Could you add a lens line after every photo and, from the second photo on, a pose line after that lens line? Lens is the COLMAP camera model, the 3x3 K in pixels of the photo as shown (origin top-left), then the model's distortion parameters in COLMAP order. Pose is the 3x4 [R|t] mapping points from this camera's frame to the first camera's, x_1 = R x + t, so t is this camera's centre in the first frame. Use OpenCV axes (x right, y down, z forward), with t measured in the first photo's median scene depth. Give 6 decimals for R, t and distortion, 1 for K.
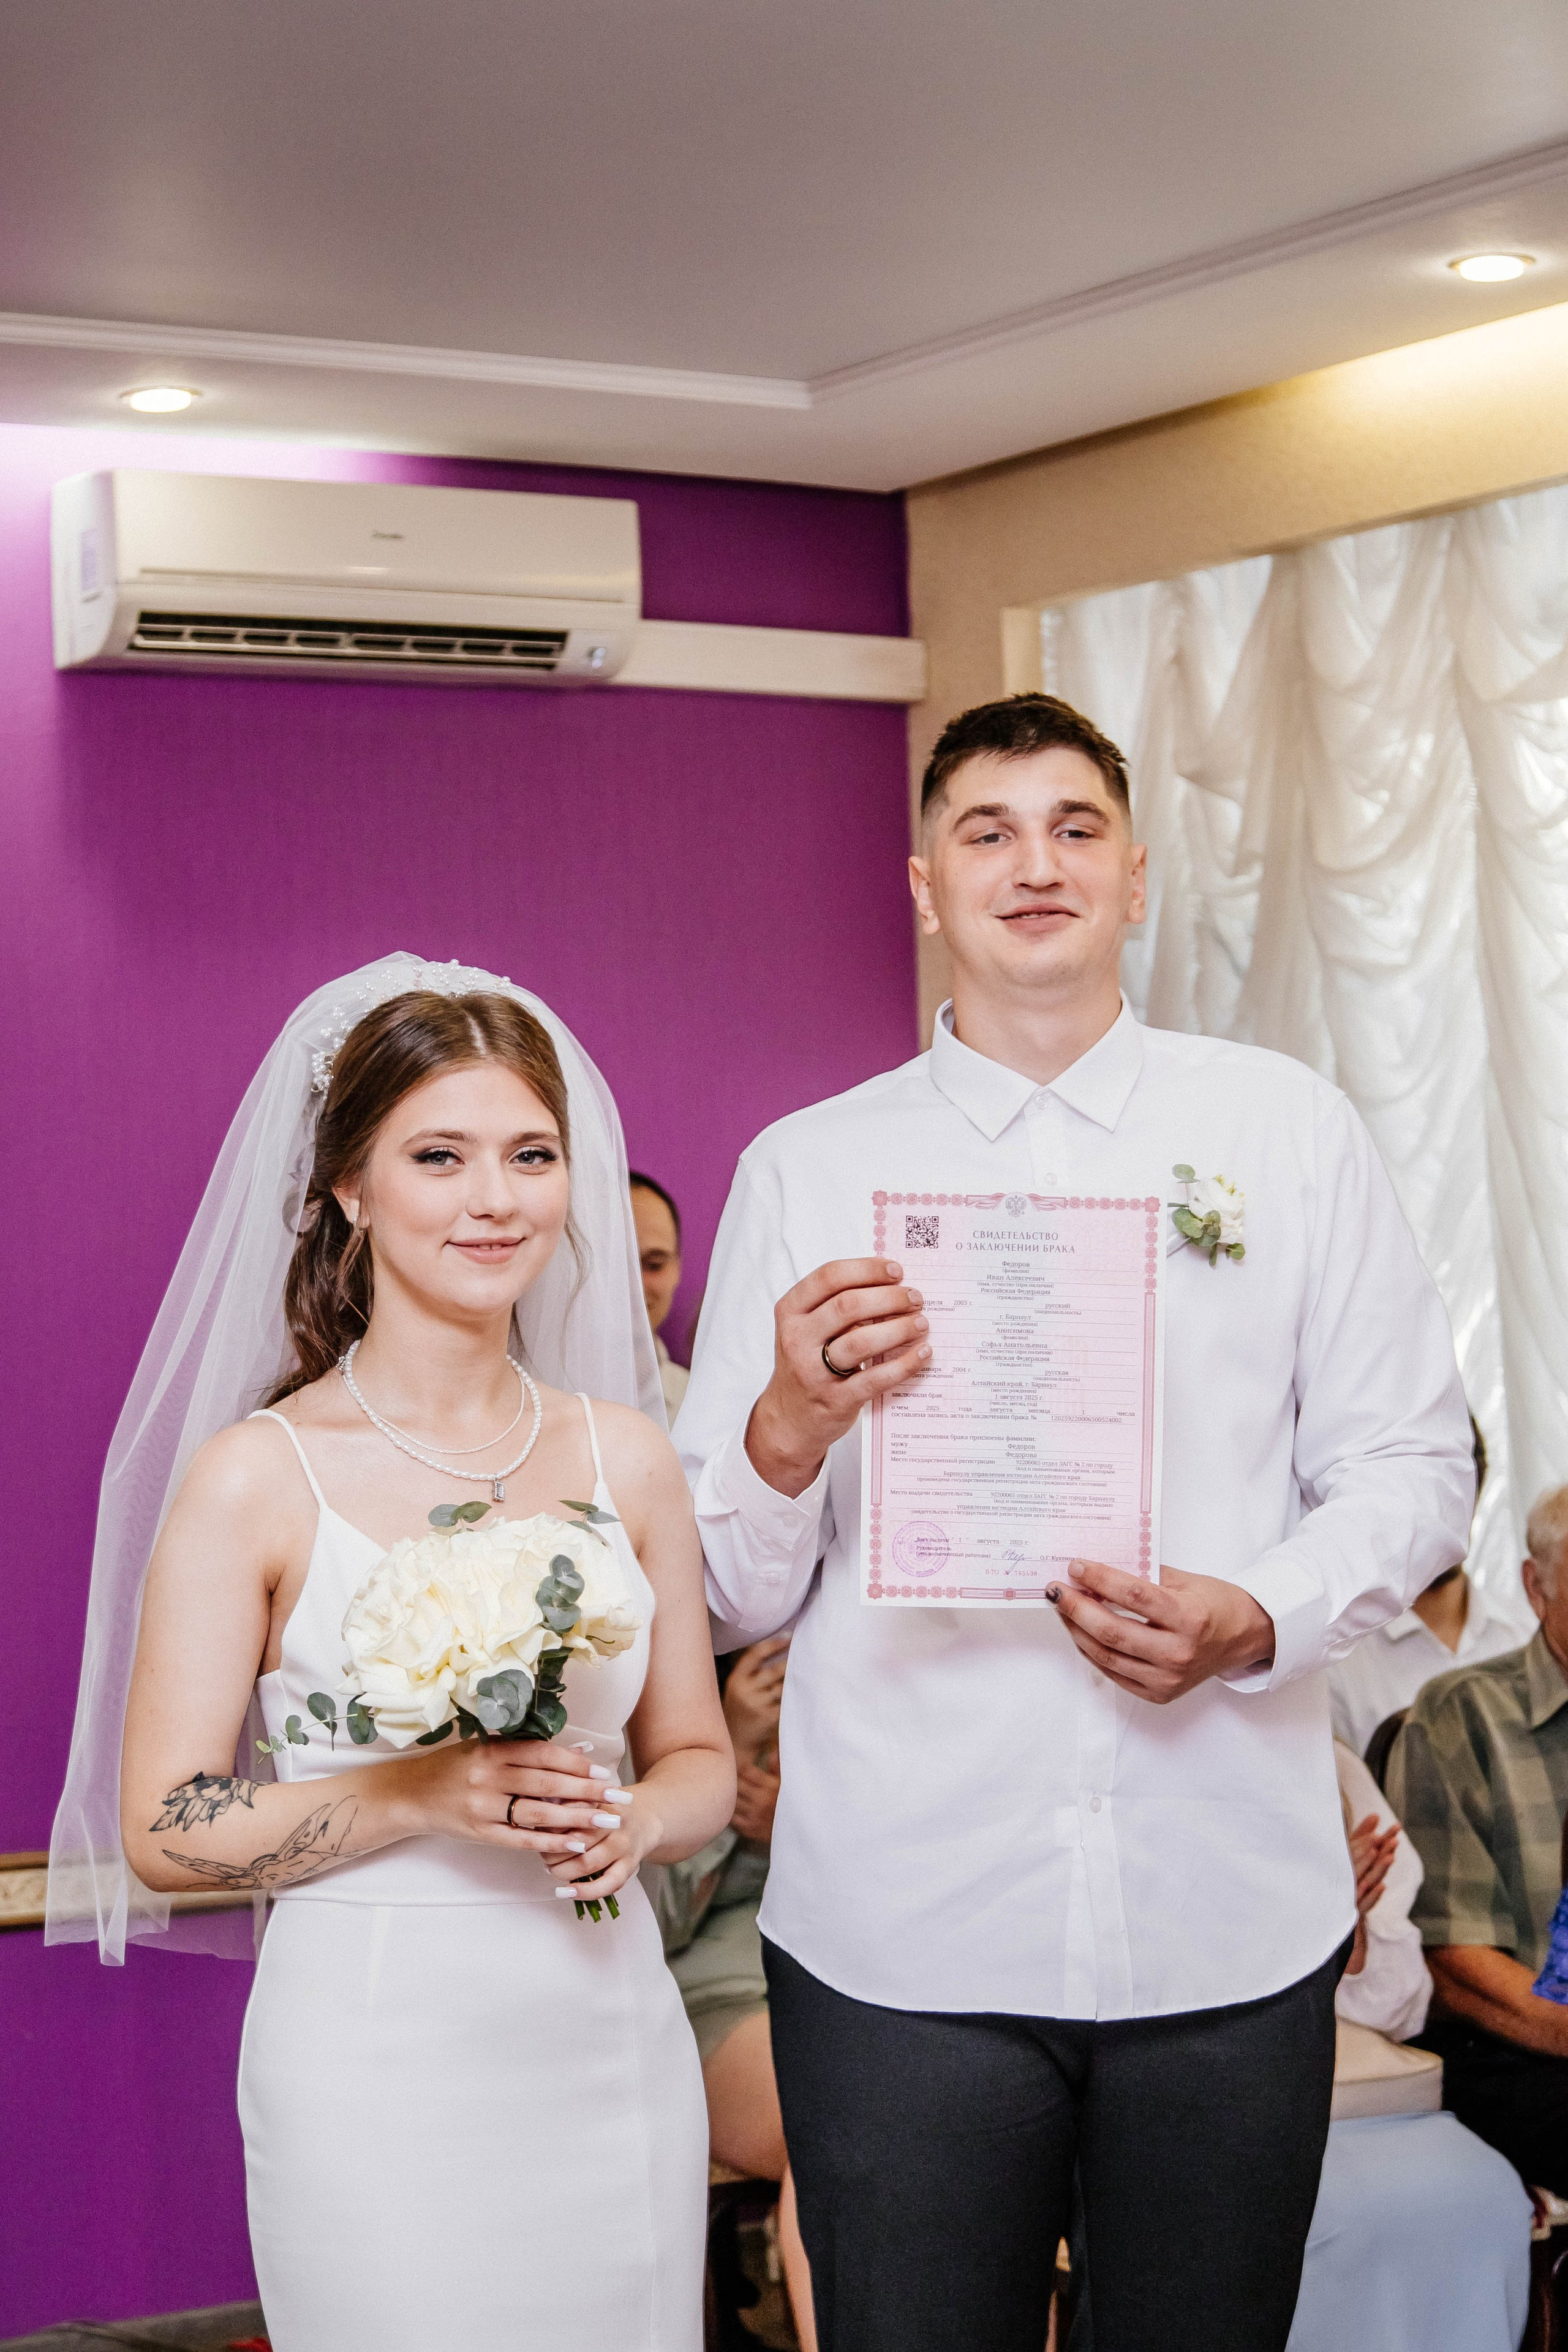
lens RADIAL K [[4964.1, 0, 784.0], [0, 4964.1, 1212.8], [0, 0, 1]] dist [-0.393610, 3.125413]
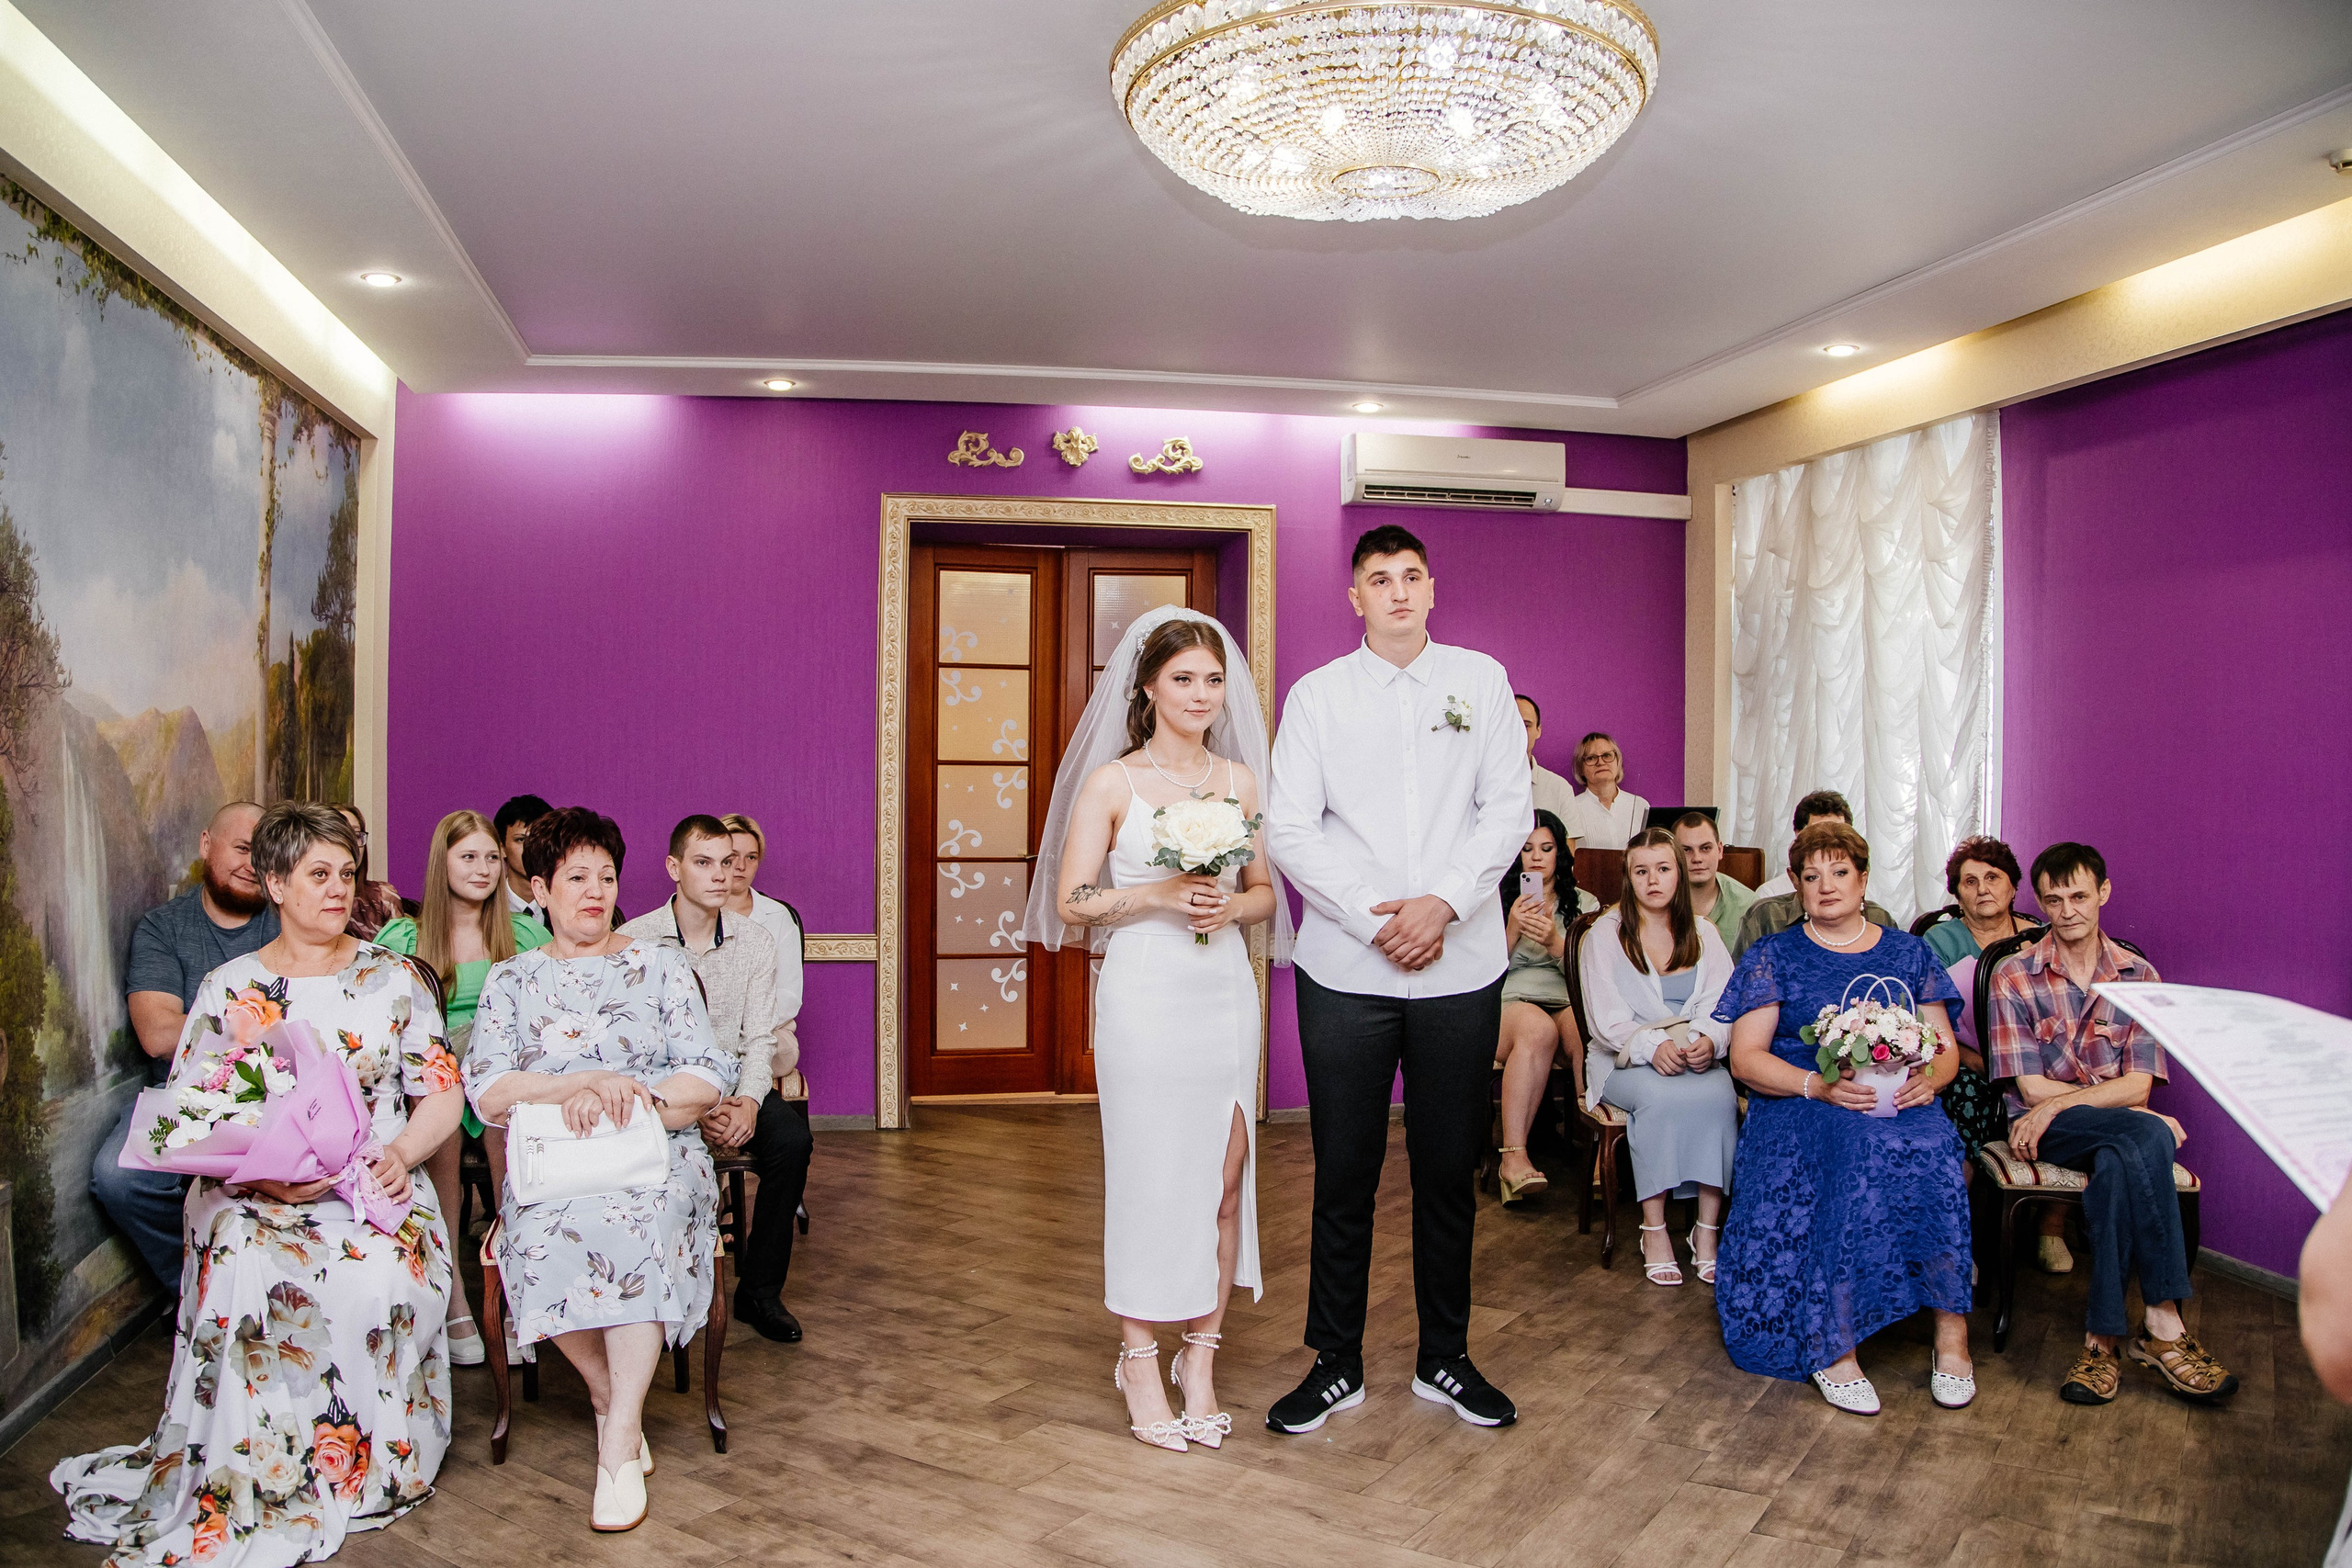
lens RADIAL K [[1883.9, 0, 1176.0], [0, 1883.9, 784.0], [0, 0, 1]] dist [-0.237974, 0.114612]
pose [[0.893130, 0.058883, -0.445929, 0.244898], [-0.039571, 0.997836, 0.052506, -0.005190], [0.448056, -0.029249, 0.893527, 0.008438]]
